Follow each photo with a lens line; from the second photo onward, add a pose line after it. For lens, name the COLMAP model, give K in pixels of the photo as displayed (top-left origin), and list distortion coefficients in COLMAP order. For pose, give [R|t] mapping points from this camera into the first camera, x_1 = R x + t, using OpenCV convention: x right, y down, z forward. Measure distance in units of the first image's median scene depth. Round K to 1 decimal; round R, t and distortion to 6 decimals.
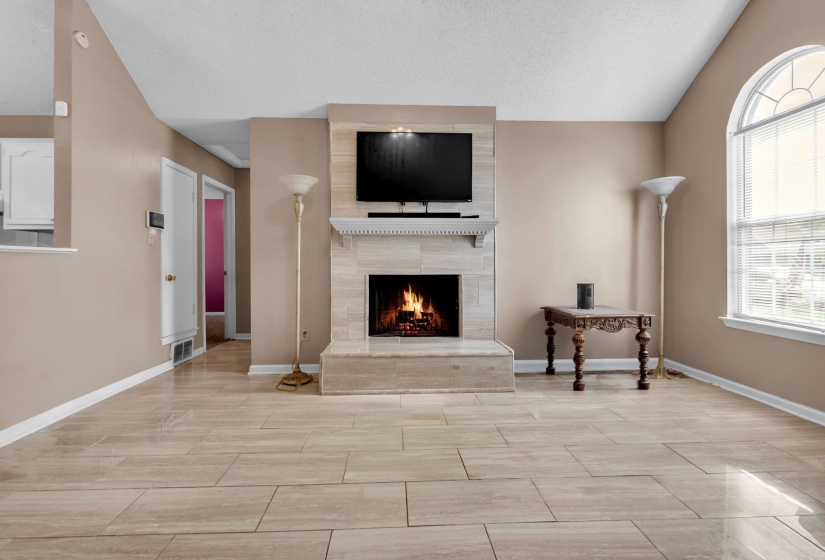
lens RADIAL K [[375.0, 0, 410.2], [0, 375.0, 270.1], [0, 0, 1]] dist [0.000188, -0.000086]
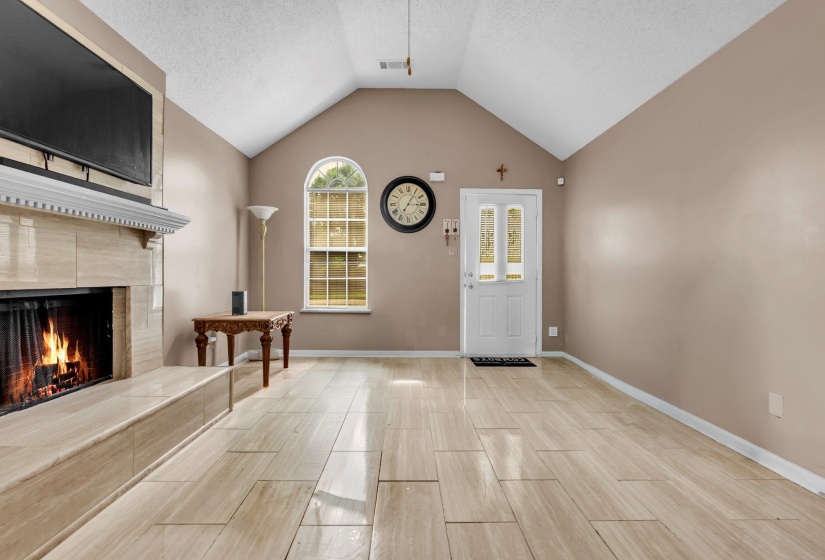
lens RADIAL K [[360.3, 0, 412.5], [0, 360.3, 280.0], [0, 0, 1]] dist [0.001105, 0.000052]
pose [[0.001053, -0.009791, 0.999952, -0.538874], [0.006763, 0.999929, 0.009783, -0.001858], [-0.999977, 0.006753, 0.001120, 0.479731]]
